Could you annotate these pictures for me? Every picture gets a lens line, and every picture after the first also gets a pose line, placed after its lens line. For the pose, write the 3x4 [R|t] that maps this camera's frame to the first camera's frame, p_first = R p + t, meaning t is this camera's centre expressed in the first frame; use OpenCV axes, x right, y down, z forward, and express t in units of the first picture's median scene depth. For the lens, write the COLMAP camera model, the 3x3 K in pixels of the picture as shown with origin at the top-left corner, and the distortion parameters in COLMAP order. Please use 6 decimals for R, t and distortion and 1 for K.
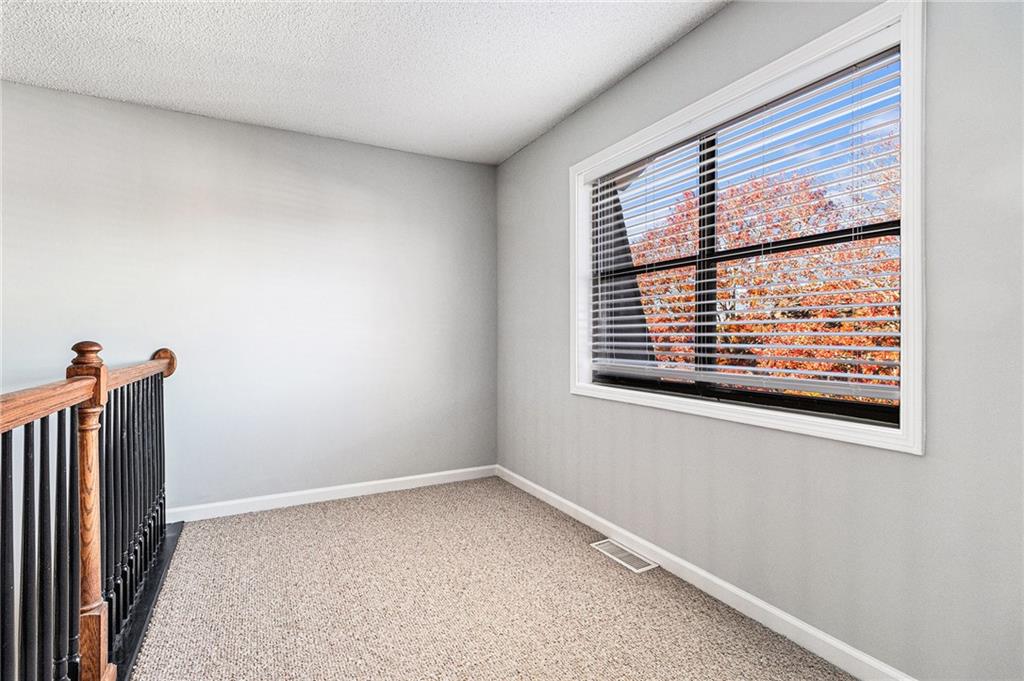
lens RADIAL K [[471.0, 0, 505.8], [0, 471.0, 340.2], [0, 0, 1]] dist [0.003708, 0.000081]
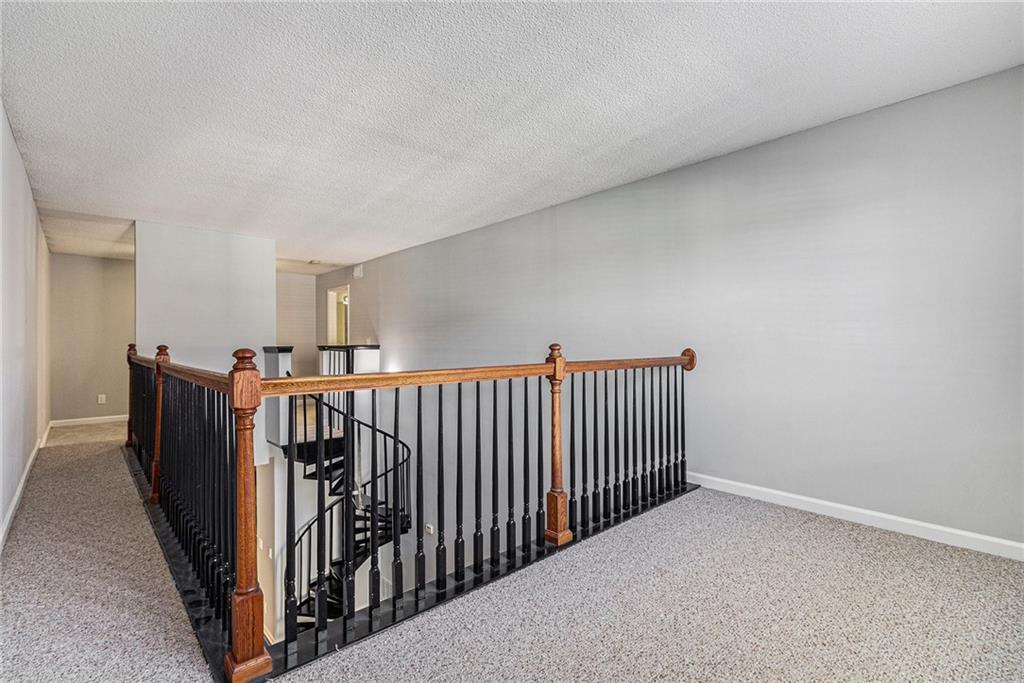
lens RADIAL K [[471.0, 0, 510.1], [0, 471.0, 340.1], [0, 0, 1]] dist [0.003708, 0.000081]
pose [[0.259599, -0.000719, -0.965716, 0.419863], [-0.000056, 1.000000, -0.000760, -0.004771], [0.965717, 0.000252, 0.259599, 0.186323]]
